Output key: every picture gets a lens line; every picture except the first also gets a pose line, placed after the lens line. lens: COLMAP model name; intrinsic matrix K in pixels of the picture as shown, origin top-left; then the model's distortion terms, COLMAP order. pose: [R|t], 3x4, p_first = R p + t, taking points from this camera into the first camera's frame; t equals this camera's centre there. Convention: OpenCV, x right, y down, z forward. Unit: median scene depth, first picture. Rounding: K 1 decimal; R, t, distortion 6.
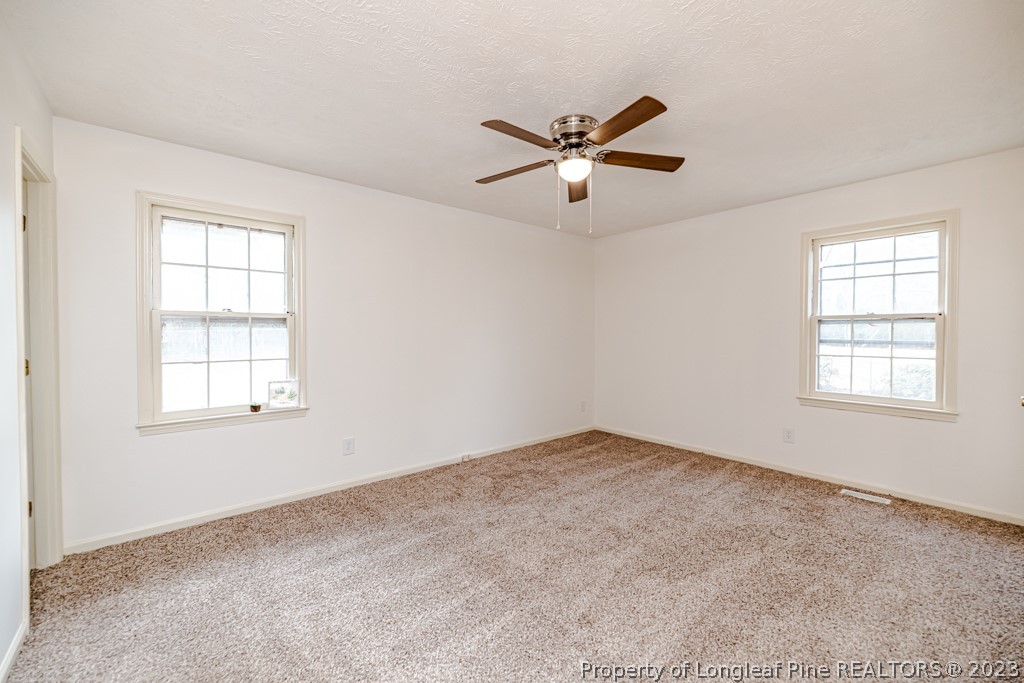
lens RADIAL K [[422.3, 0, 517.9], [0, 422.3, 334.2], [0, 0, 1]] dist [0.000352, -0.000339]
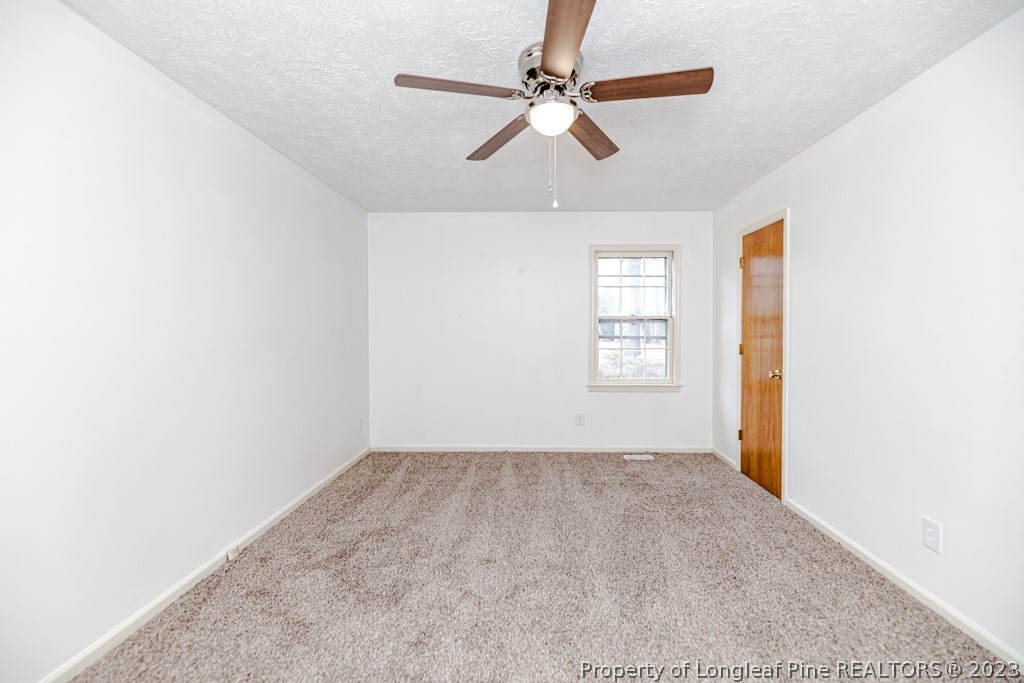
lens RADIAL K [[422.3, 0, 505.8], [0, 422.3, 327.1], [0, 0, 1]] dist [0.000352, -0.000339]
pose [[0.650293, 0.001762, 0.759681, -0.368330], [0.001992, 0.999990, -0.004025, -0.007158], [-0.759681, 0.004131, 0.650283, 0.414376]]
